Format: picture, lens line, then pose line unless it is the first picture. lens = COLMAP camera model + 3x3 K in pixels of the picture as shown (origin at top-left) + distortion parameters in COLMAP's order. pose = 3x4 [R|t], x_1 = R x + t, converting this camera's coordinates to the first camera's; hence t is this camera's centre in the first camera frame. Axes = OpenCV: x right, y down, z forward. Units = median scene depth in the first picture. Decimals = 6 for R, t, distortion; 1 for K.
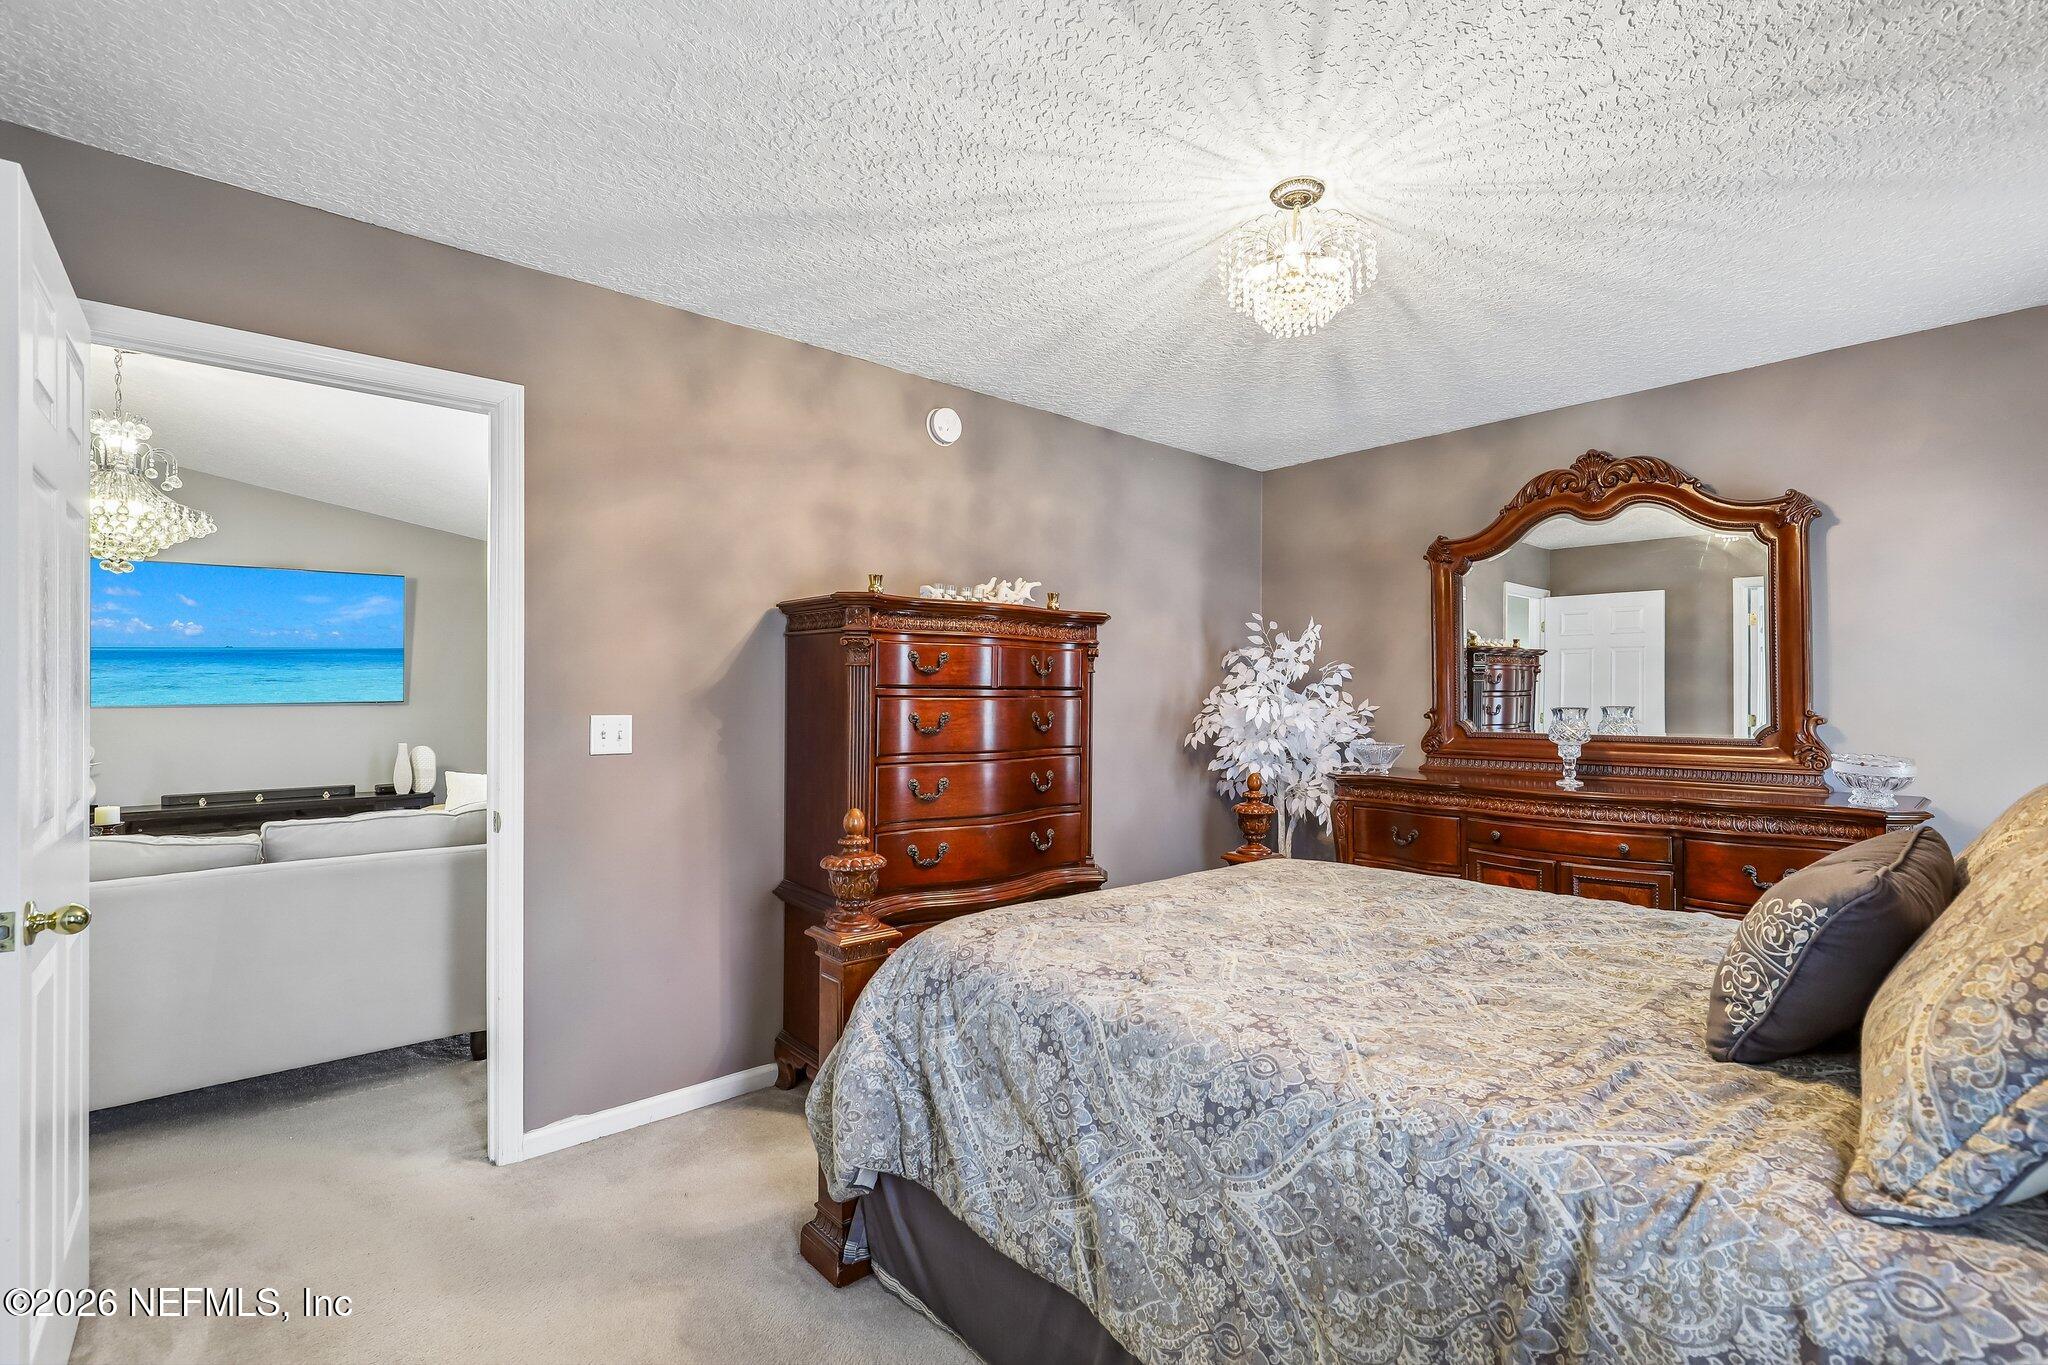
lens RADIAL K [[921.6, 0, 1034.0], [0, 921.6, 691.1], [0, 0, 1]] dist [-0.000972, -0.000550]
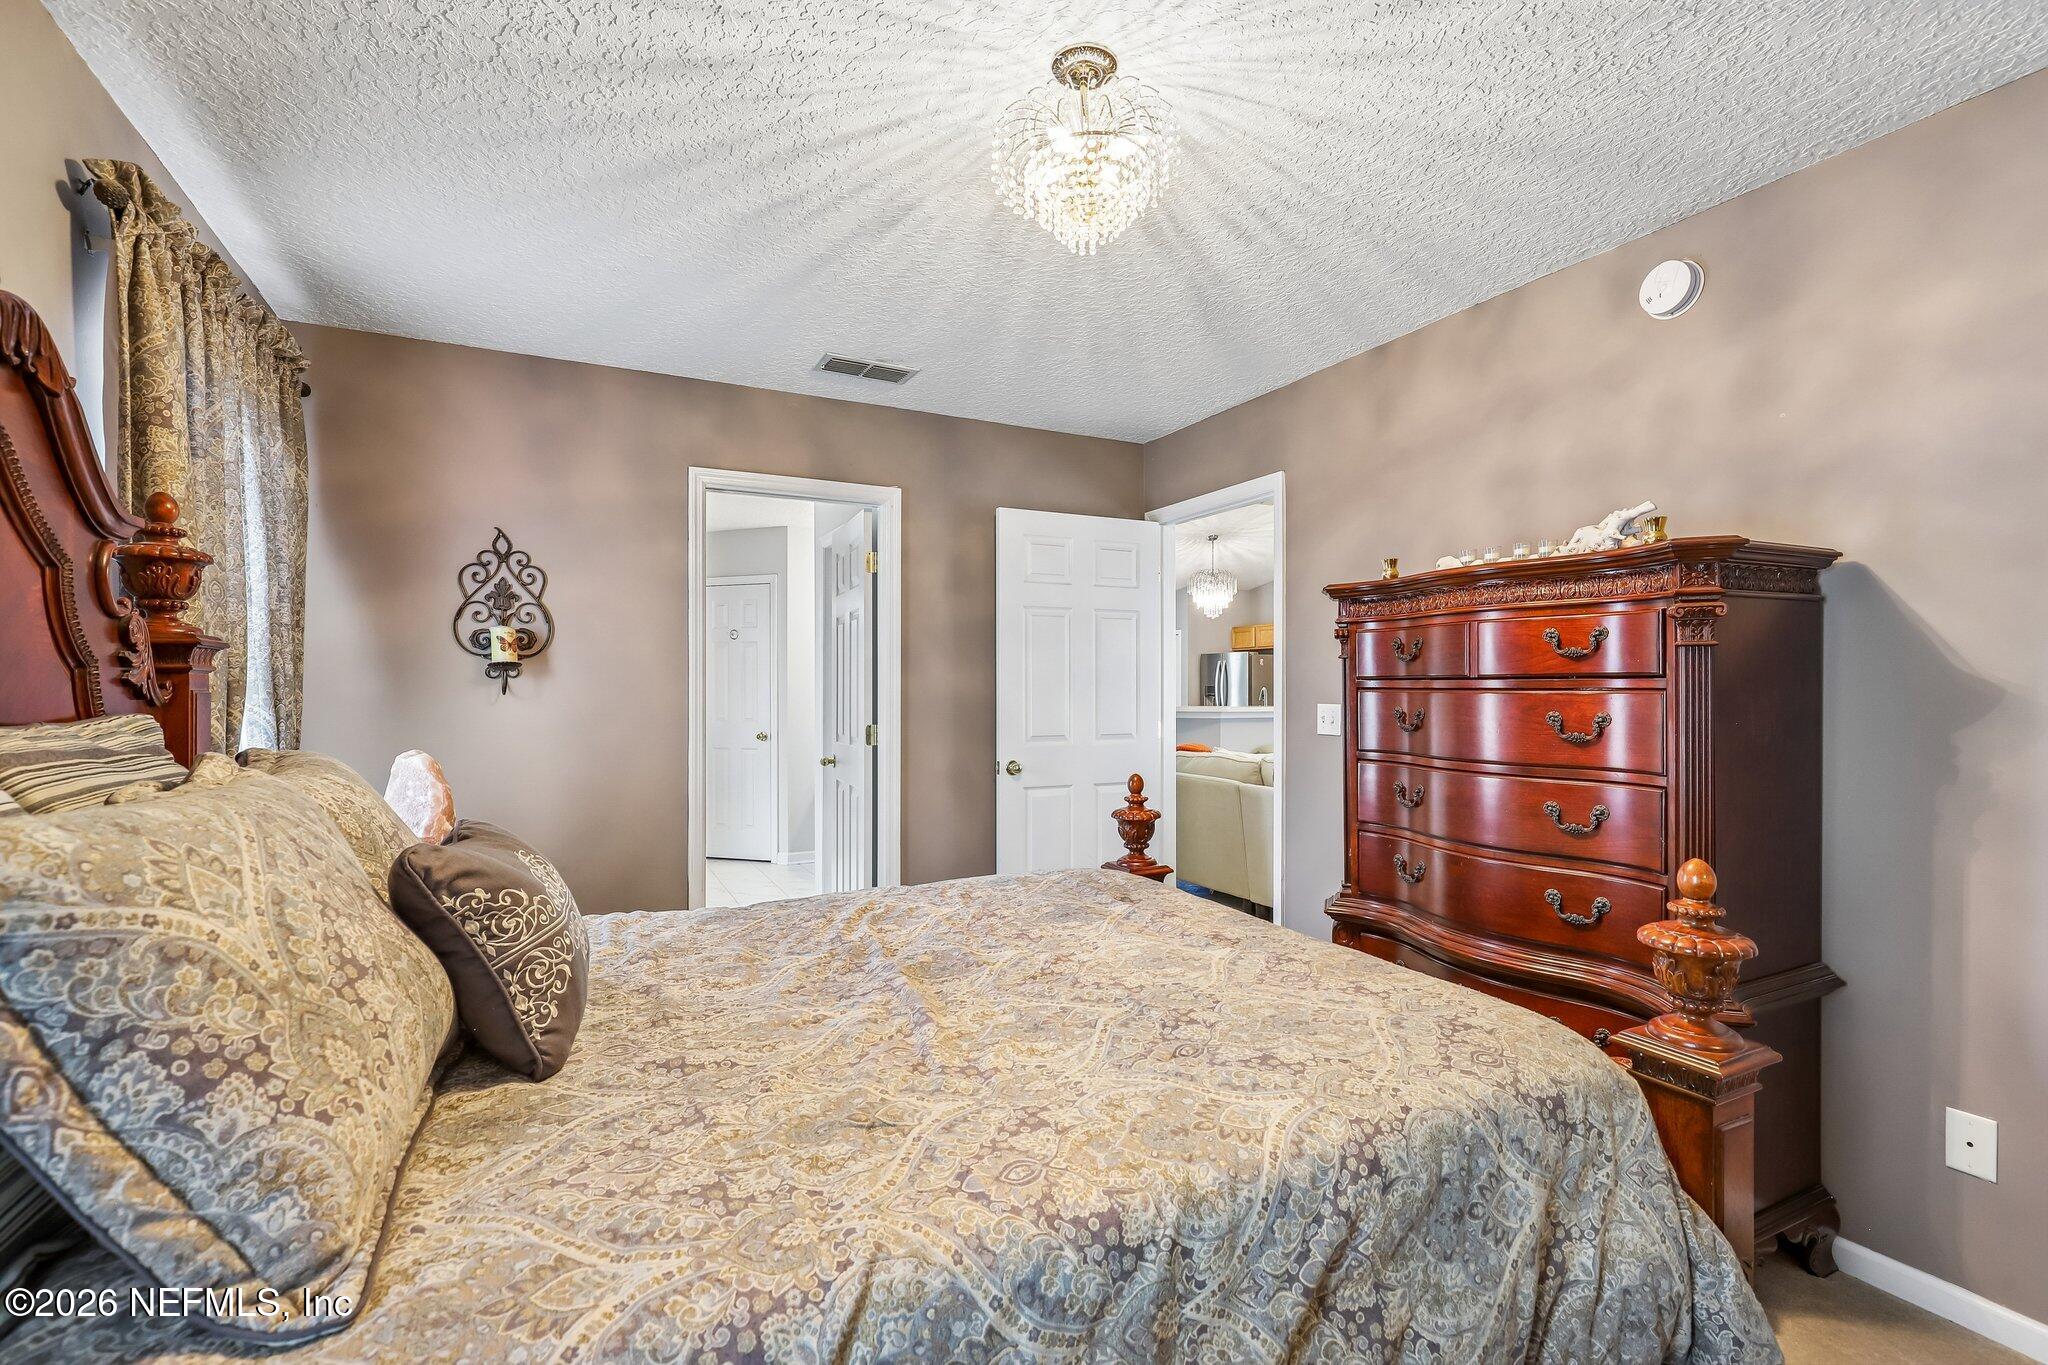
lens RADIAL K [[921.6, 0, 1034.0], [0, 921.6, 691.1], [0, 0, 1]] dist [-0.000972, -0.000550]
pose [[-0.246147, 0.004426, -0.969222, 1.149004], [0.012879, 0.999916, 0.001295, 0.001312], [0.969147, -0.012163, -0.246183, 1.216275]]
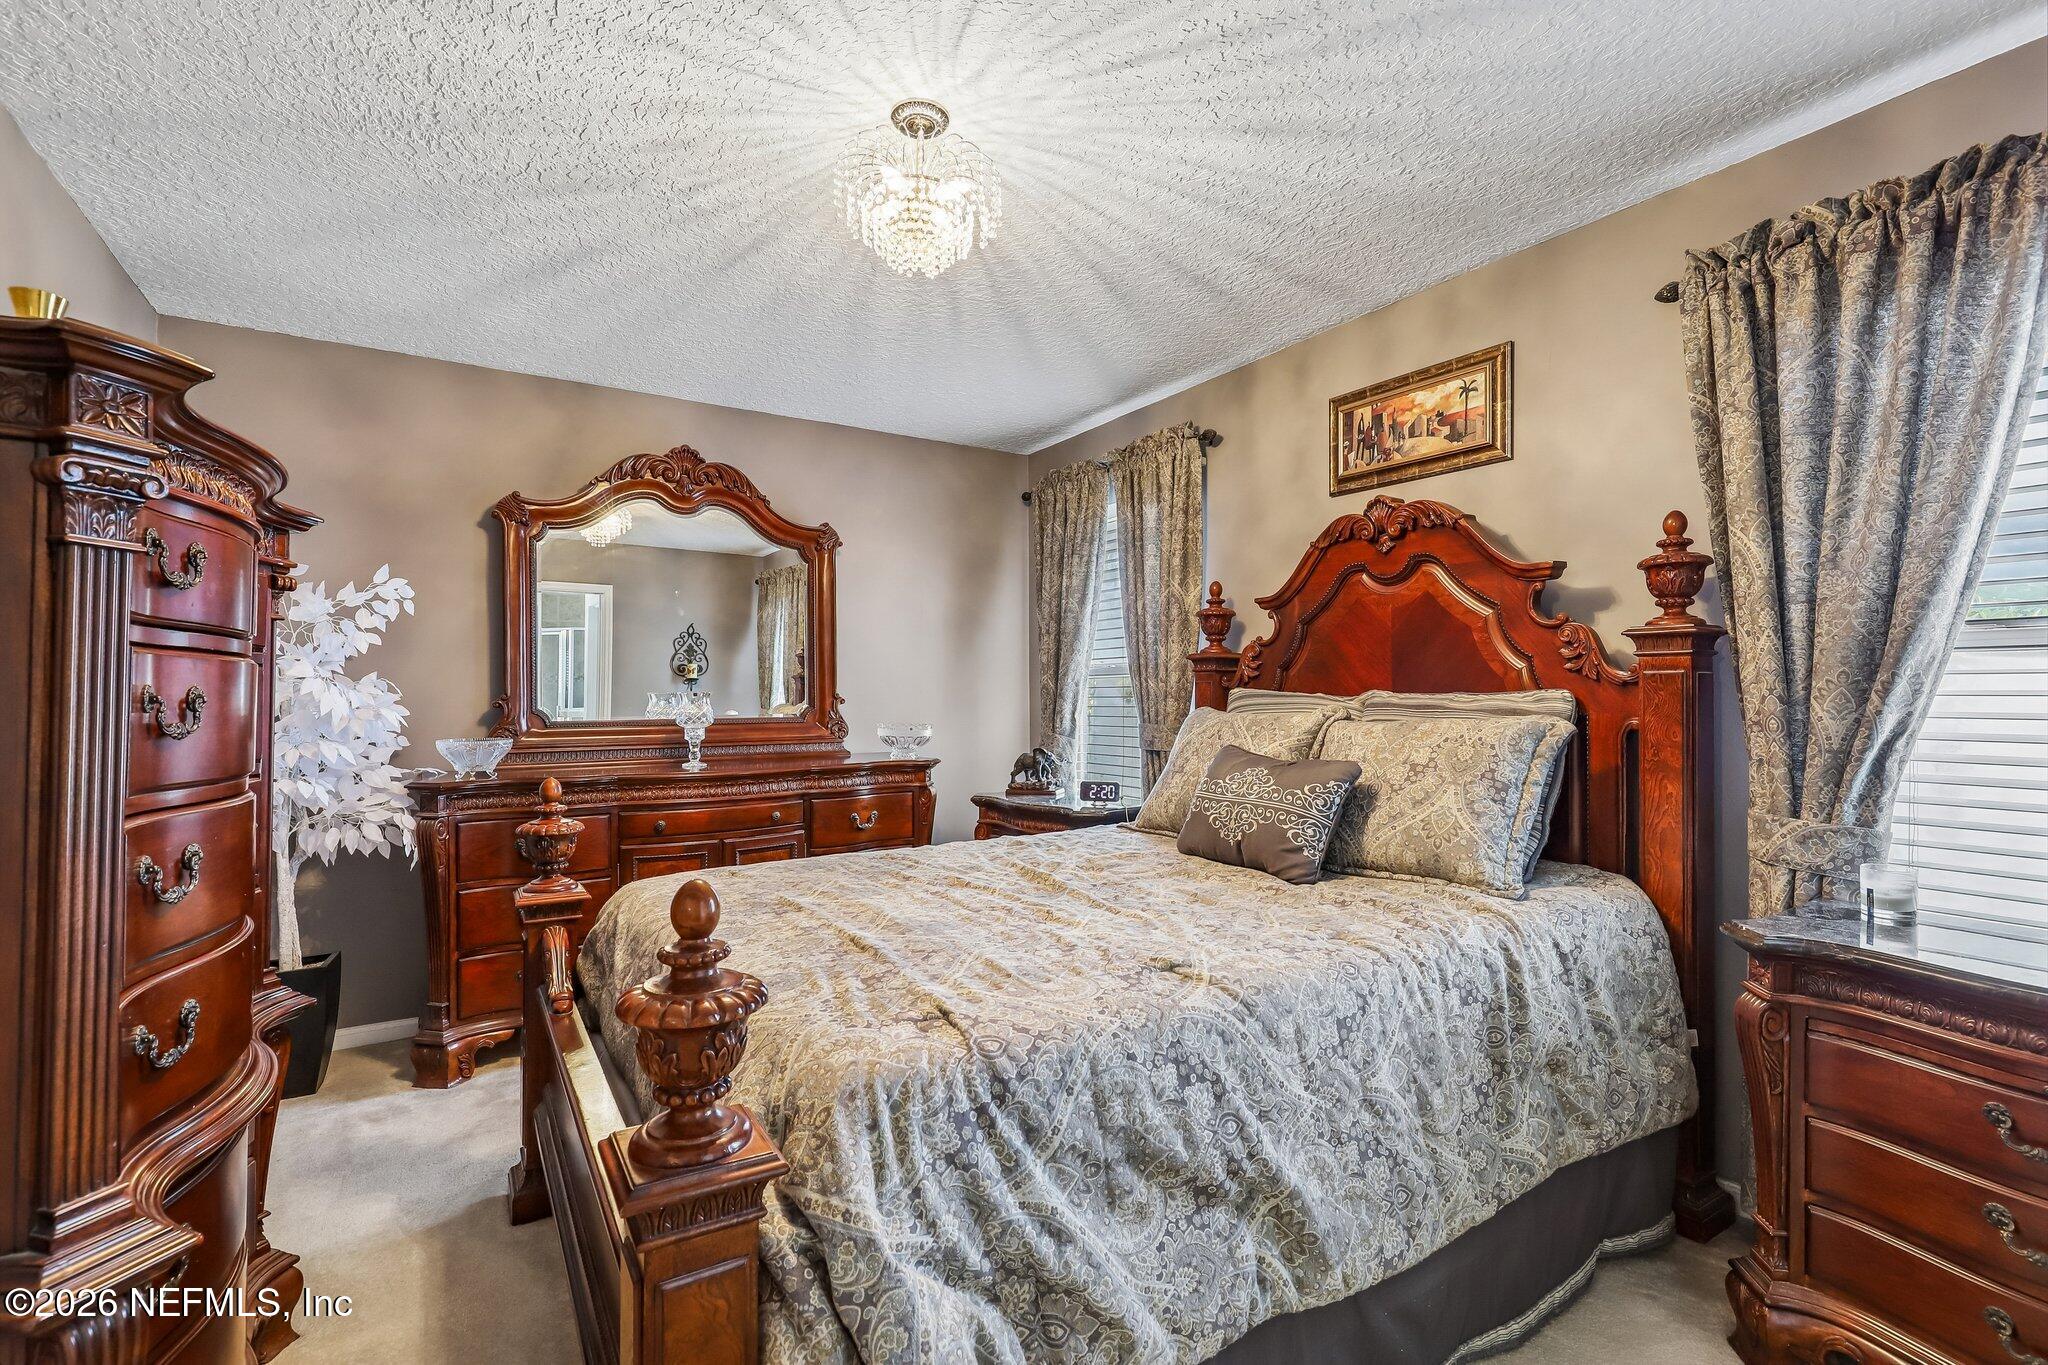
lens RADIAL K [[921.6, 0, 1034.0], [0, 921.6, 691.1], [0, 0, 1]] dist [-0.000972, -0.000550]
pose [[0.157617, 0.005888, 0.987483, -0.635839], [-0.002609, 0.999981, -0.005546, 0.037253], [-0.987497, -0.001702, 0.157630, 0.784213]]
